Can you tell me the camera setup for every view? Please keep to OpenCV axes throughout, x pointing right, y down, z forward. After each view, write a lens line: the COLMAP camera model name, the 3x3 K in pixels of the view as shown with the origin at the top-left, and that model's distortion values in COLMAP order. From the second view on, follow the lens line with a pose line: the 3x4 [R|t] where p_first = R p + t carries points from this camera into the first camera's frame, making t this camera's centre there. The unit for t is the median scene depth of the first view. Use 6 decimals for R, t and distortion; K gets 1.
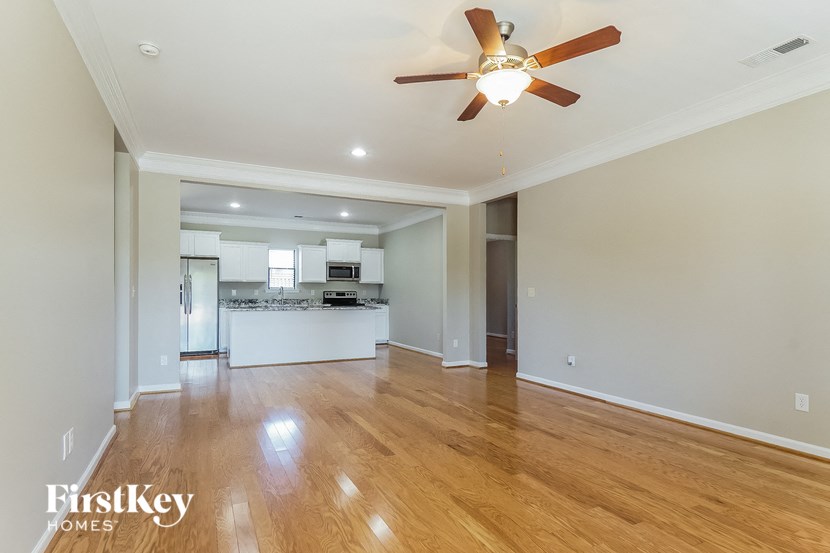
lens RADIAL K [[450.9, 0, 418.2], [0, 450.9, 296.1], [0, 0, 1]] dist [0.003688, 0.000529]
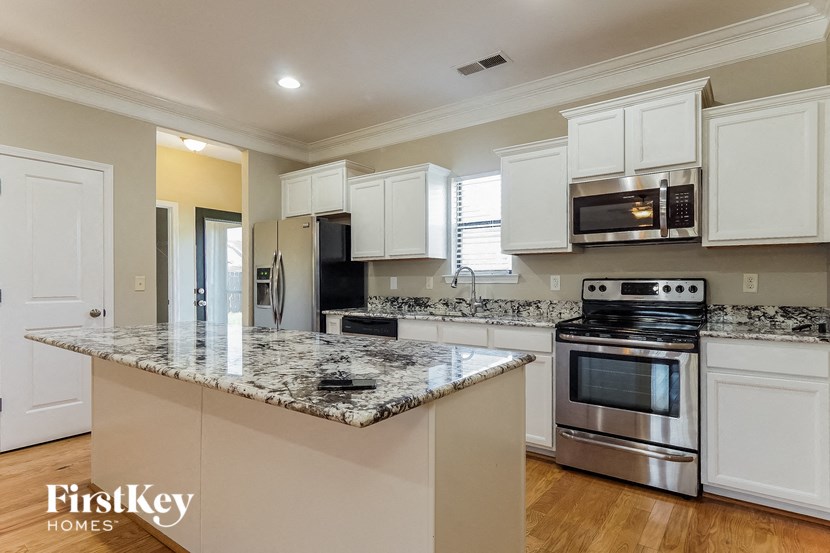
lens RADIAL K [[446.3, 0, 415.0], [0, 446.3, 276.5], [0, 0, 1]] dist [-0.000584, 0.000116]
pose [[0.458297, -0.009229, -0.888751, 0.023997], [0.002457, 0.999955, -0.009117, -0.009815], [0.888796, 0.001995, 0.458299, 0.761734]]
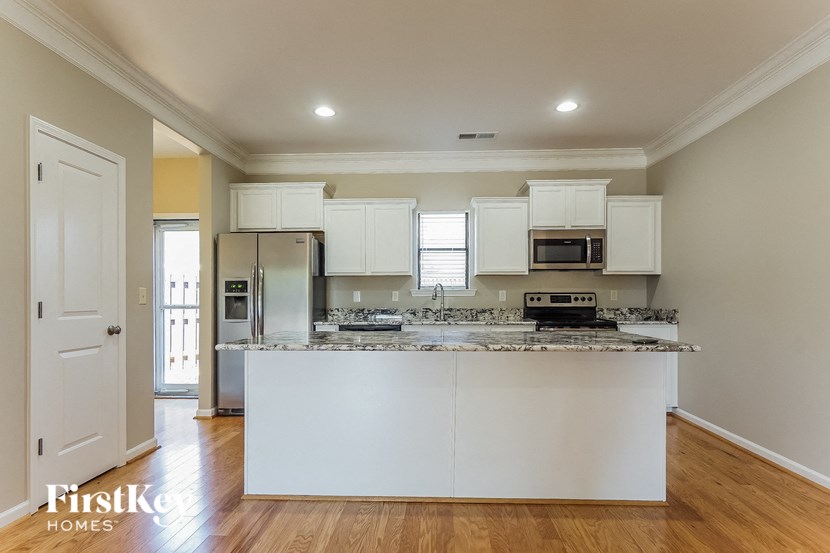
lens RADIAL K [[450.9, 0, 418.2], [0, 450.9, 296.1], [0, 0, 1]] dist [0.003688, 0.000529]
pose [[0.877821, -0.002427, -0.478982, -0.079009], [0.002233, 0.999997, -0.000976, -0.007015], [0.478983, -0.000213, 0.877824, 0.530390]]
